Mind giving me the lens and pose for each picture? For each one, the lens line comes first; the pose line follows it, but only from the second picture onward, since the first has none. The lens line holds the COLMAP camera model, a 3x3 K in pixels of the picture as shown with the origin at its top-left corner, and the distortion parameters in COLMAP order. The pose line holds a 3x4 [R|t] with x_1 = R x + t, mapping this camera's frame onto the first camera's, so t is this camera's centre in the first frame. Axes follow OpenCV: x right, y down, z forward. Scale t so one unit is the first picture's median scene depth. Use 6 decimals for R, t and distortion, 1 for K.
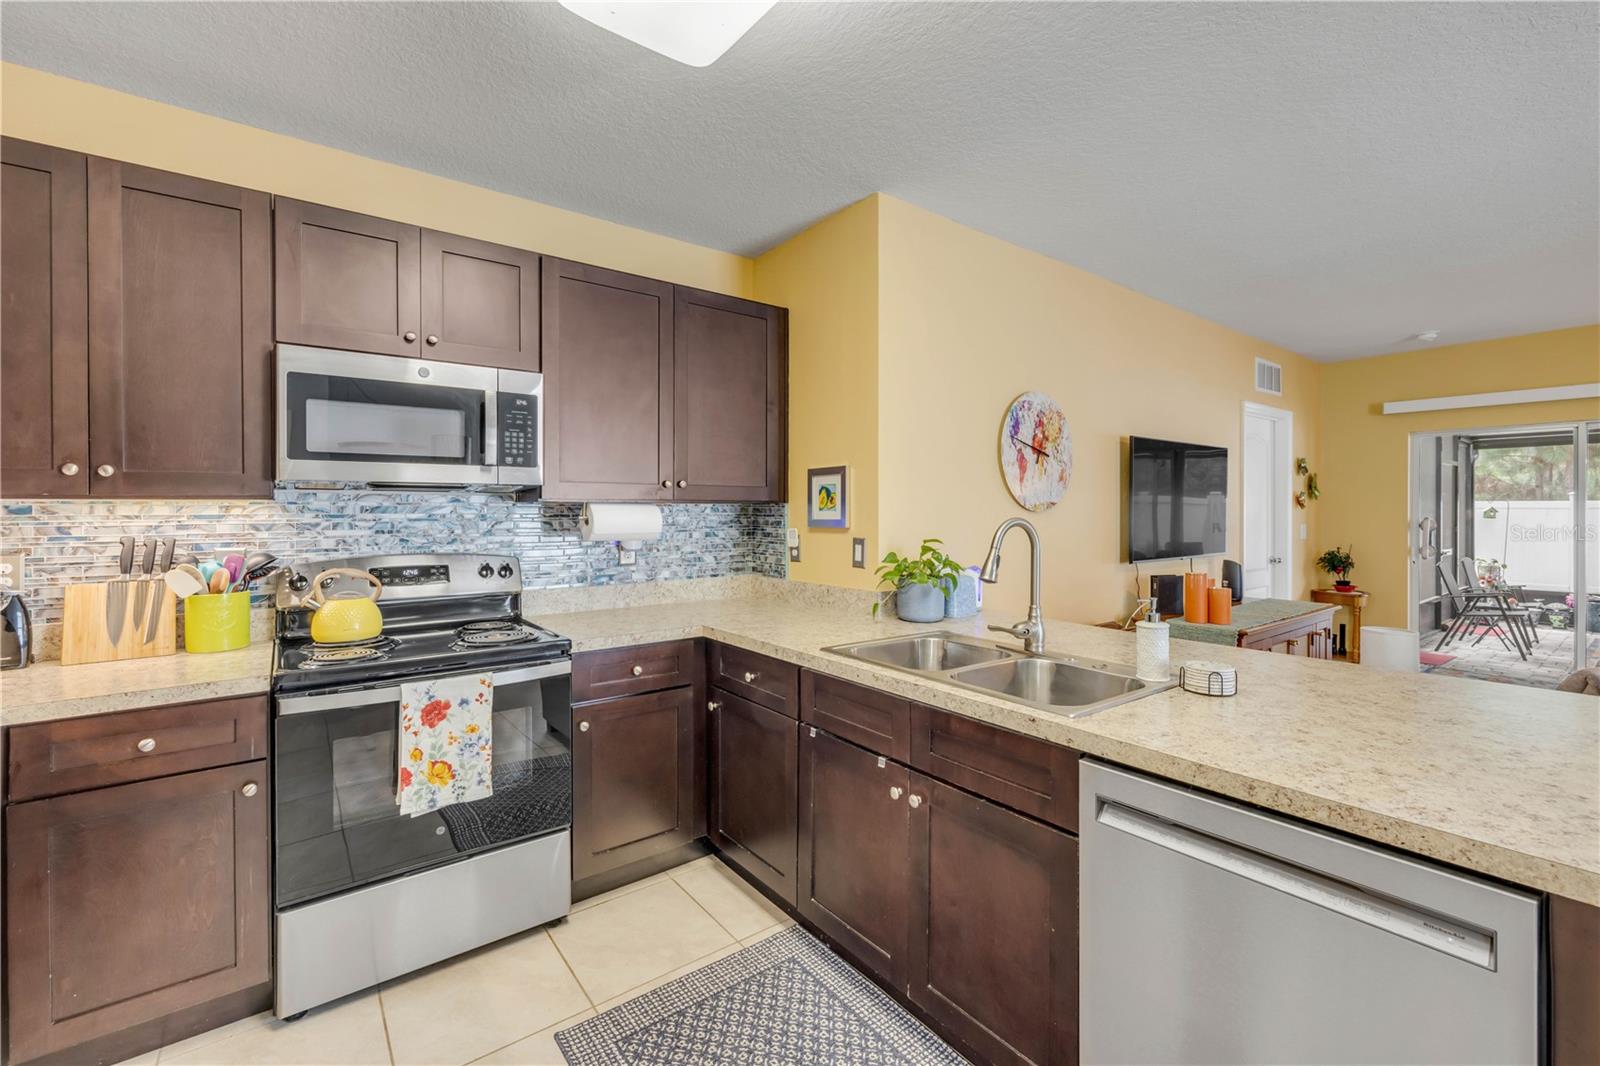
lens RADIAL K [[680.2, 0, 781.9], [0, 680.2, 506.4], [0, 0, 1]] dist [-0.001952, 0.001013]
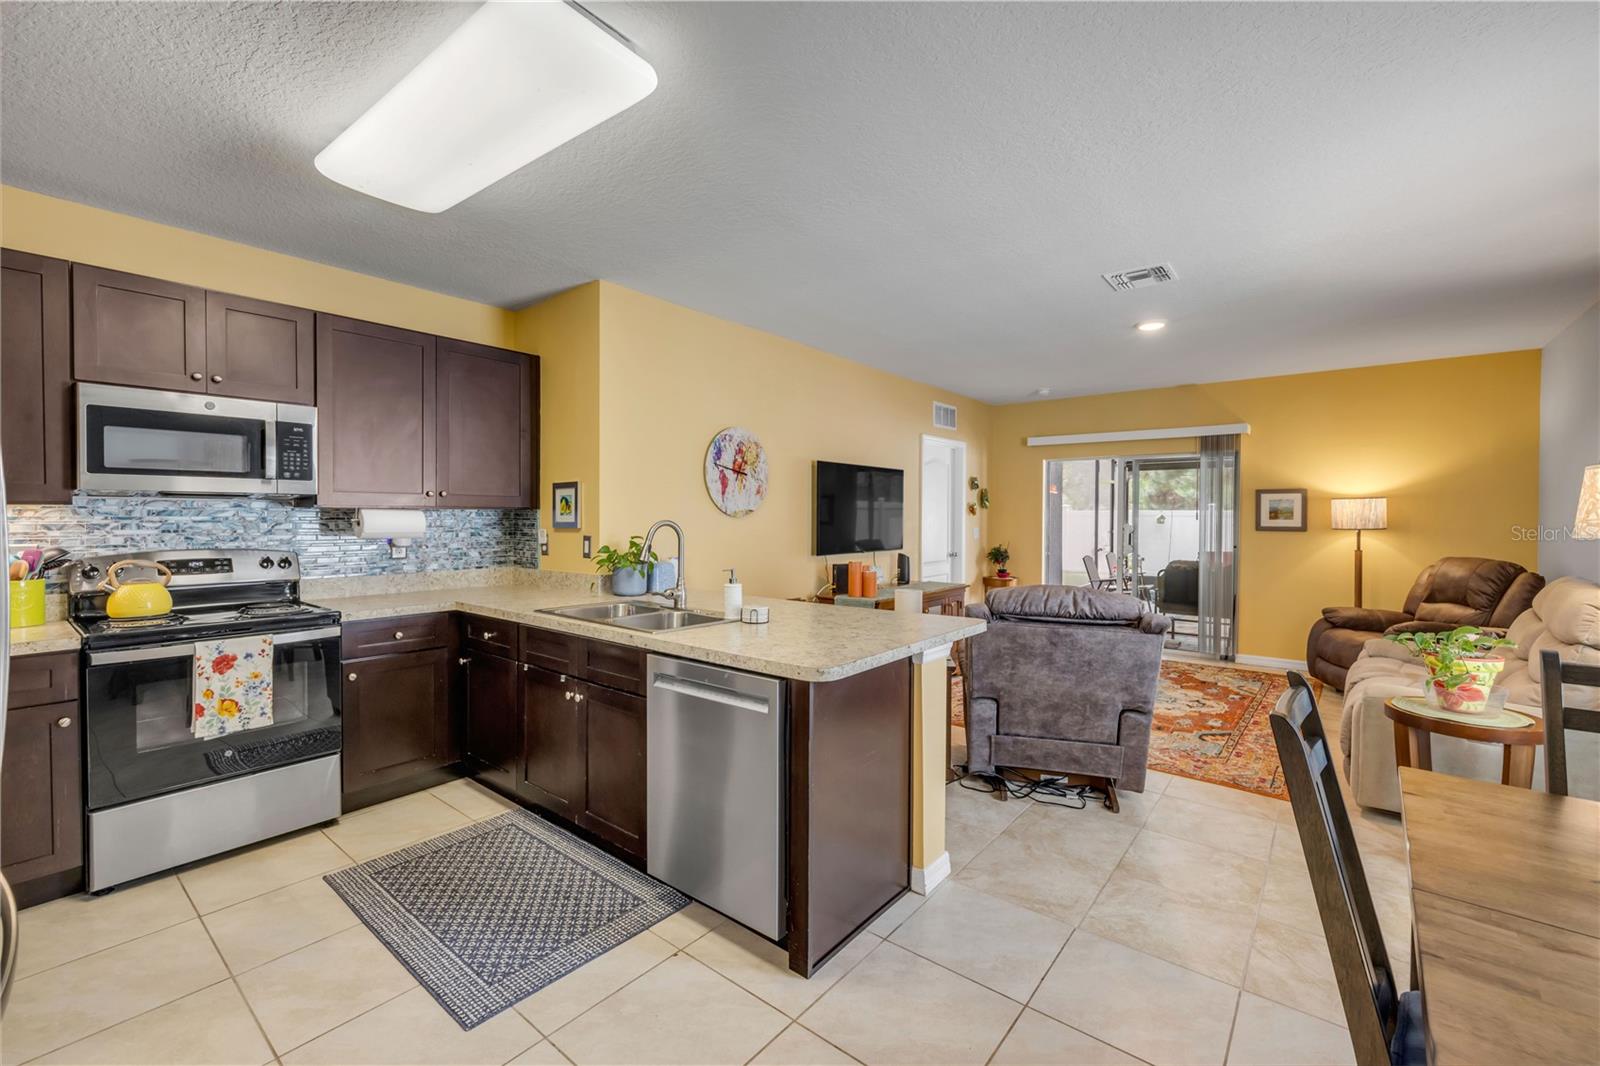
lens RADIAL K [[680.2, 0, 780.7], [0, 680.2, 521.8], [0, 0, 1]] dist [-0.001952, 0.001013]
pose [[0.971655, 0.001434, 0.236398, 0.187454], [-0.004830, 0.999893, 0.013784, -0.001585], [-0.236353, -0.014535, 0.971559, -0.435561]]
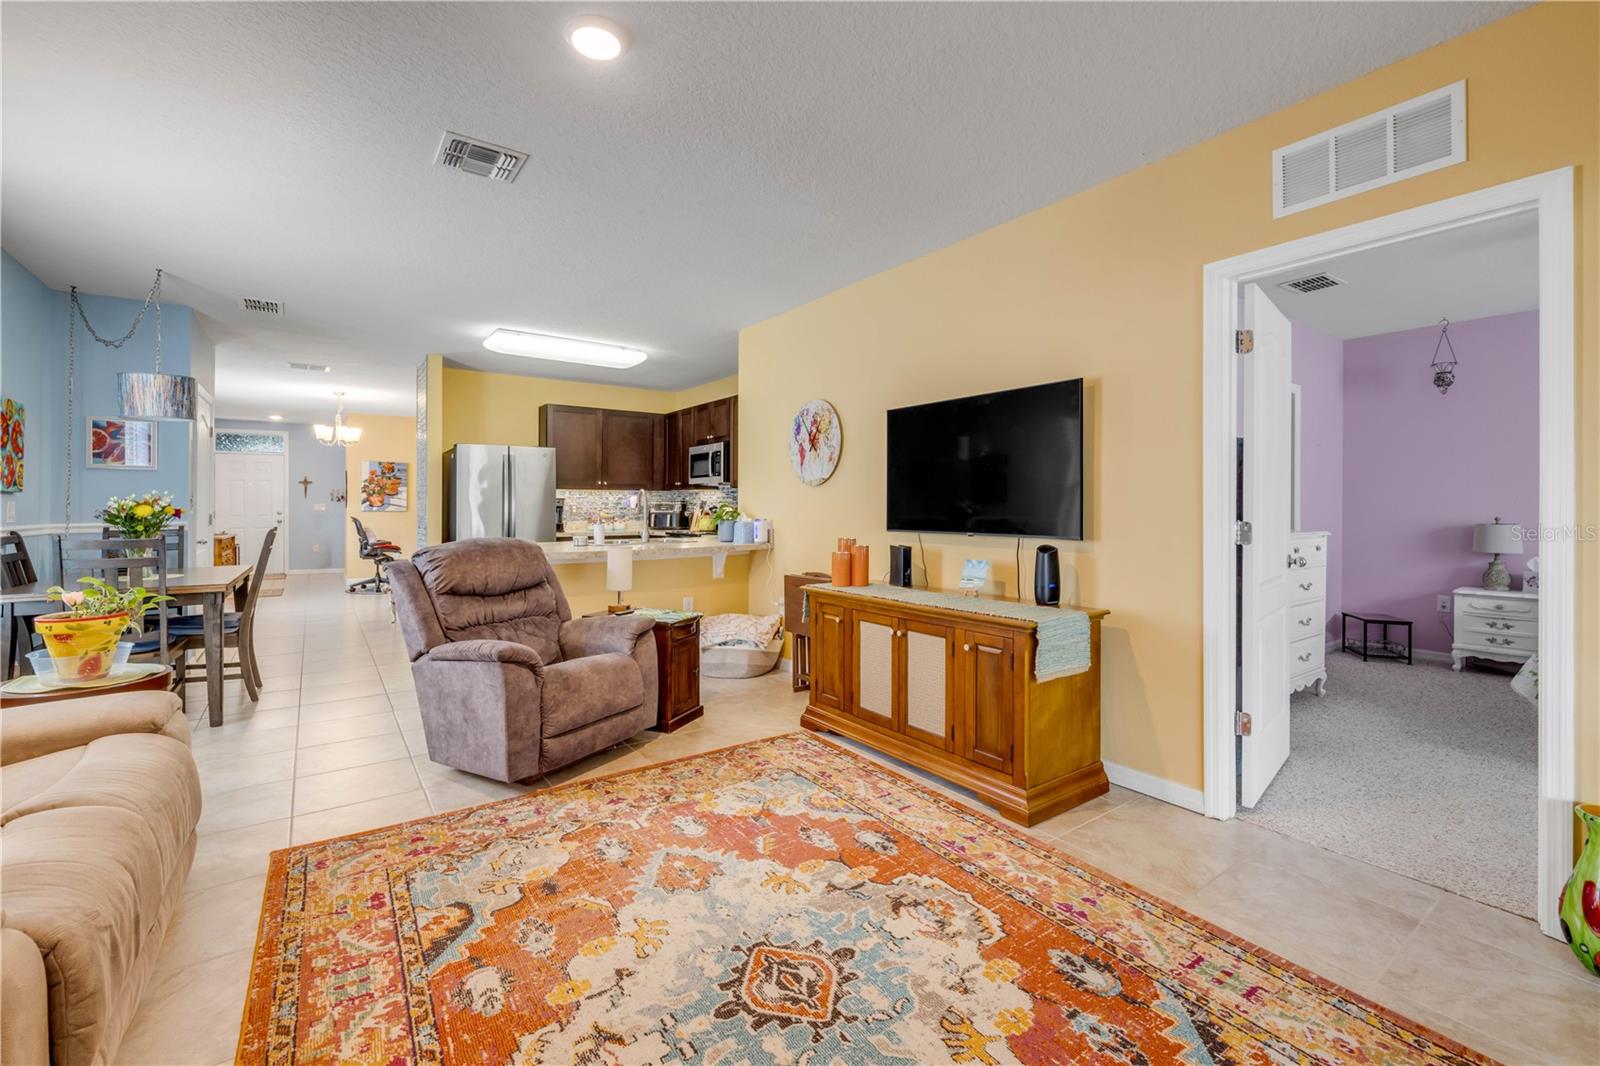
lens RADIAL K [[680.2, 0, 799.1], [0, 680.2, 502.6], [0, 0, 1]] dist [-0.001952, 0.001013]
pose [[-0.023154, -0.004684, -0.999721, 2.364750], [0.004452, 0.999979, -0.004788, 0.066211], [0.999722, -0.004561, -0.023132, 1.332087]]
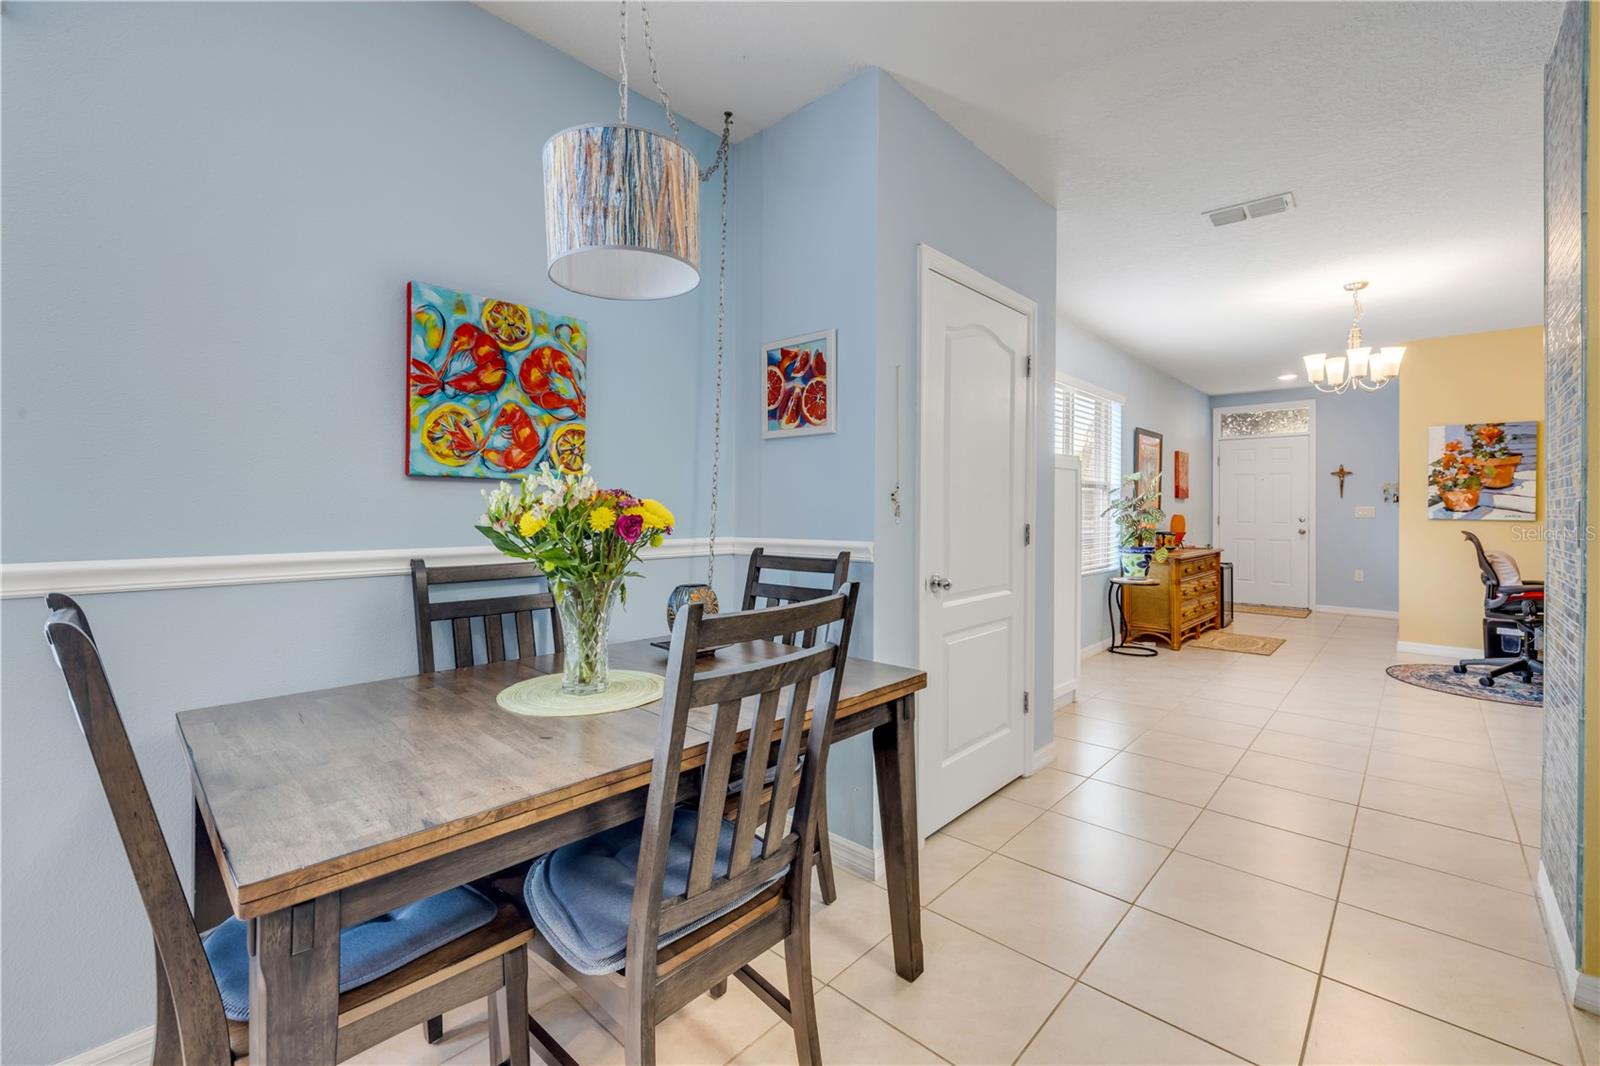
lens RADIAL K [[680.2, 0, 784.3], [0, 680.2, 506.3], [0, 0, 1]] dist [-0.001952, 0.001013]
pose [[-0.985038, -0.004084, -0.172289, 0.693556], [-0.003003, 0.999974, -0.006530, 0.064194], [0.172312, -0.005915, -0.985025, 0.370346]]
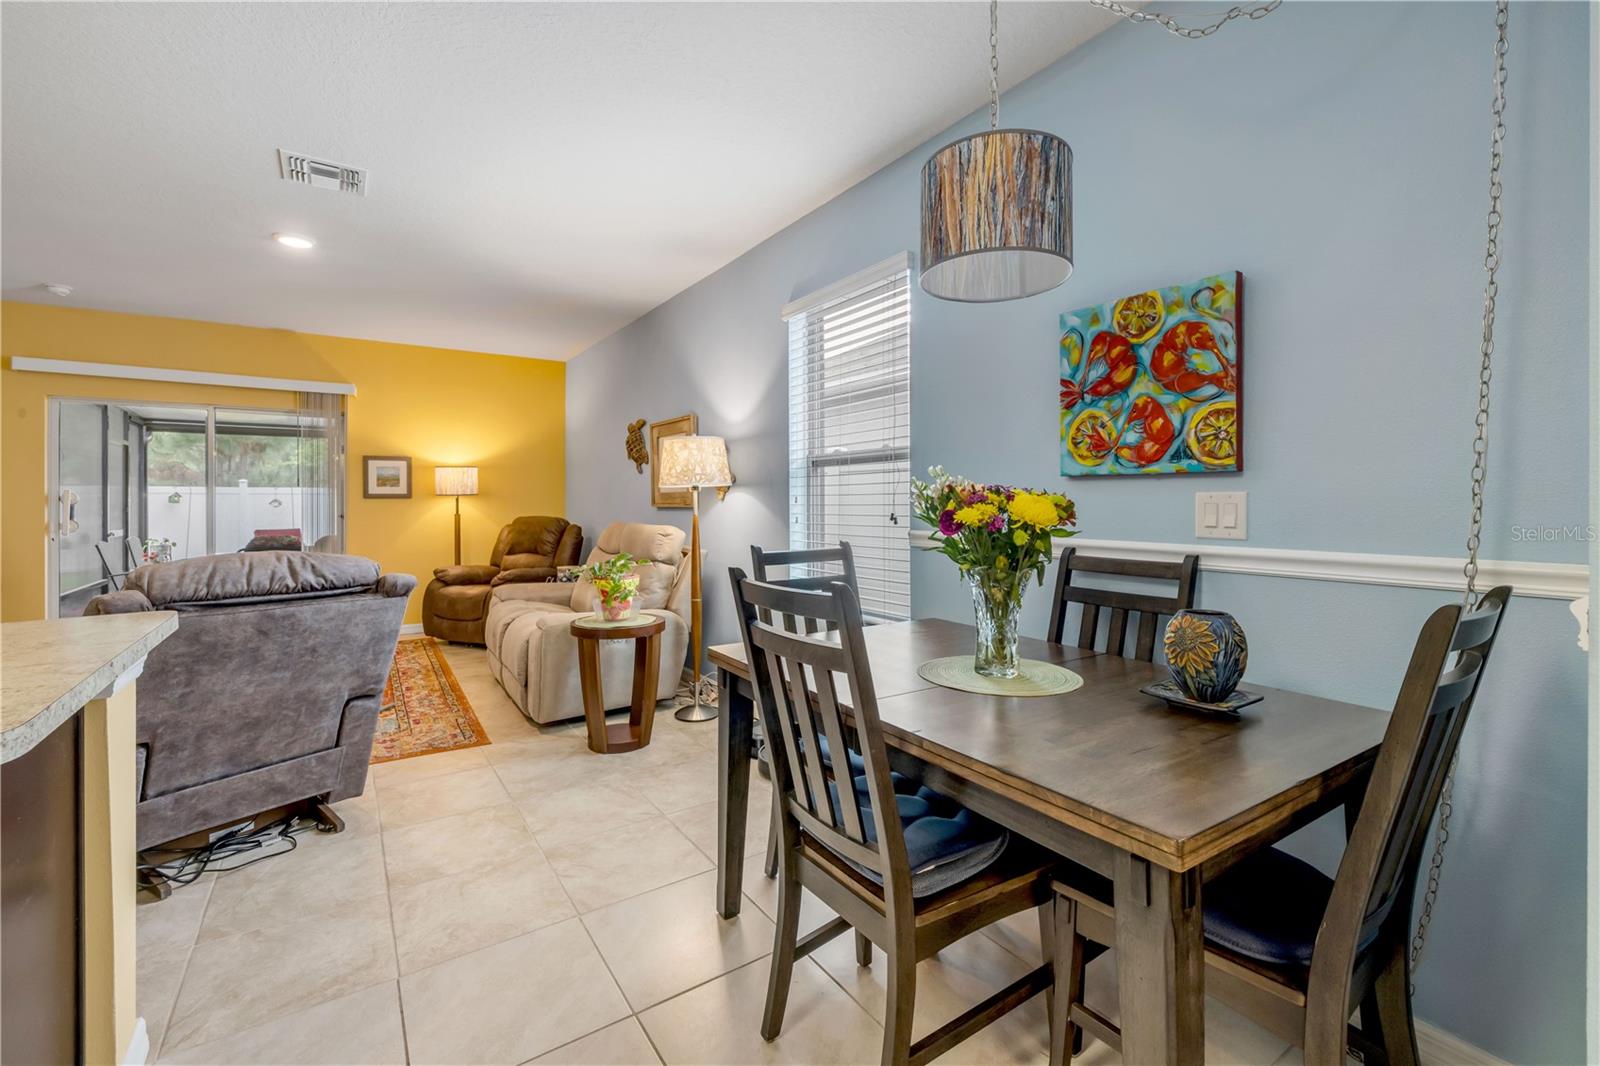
lens RADIAL K [[680.2, 0, 822.4], [0, 680.2, 504.5], [0, 0, 1]] dist [-0.001952, 0.001013]
pose [[0.022829, -0.005583, 0.999724, 0.105933], [-0.003160, 0.999979, 0.005657, 0.059524], [-0.999734, -0.003288, 0.022810, -0.108181]]
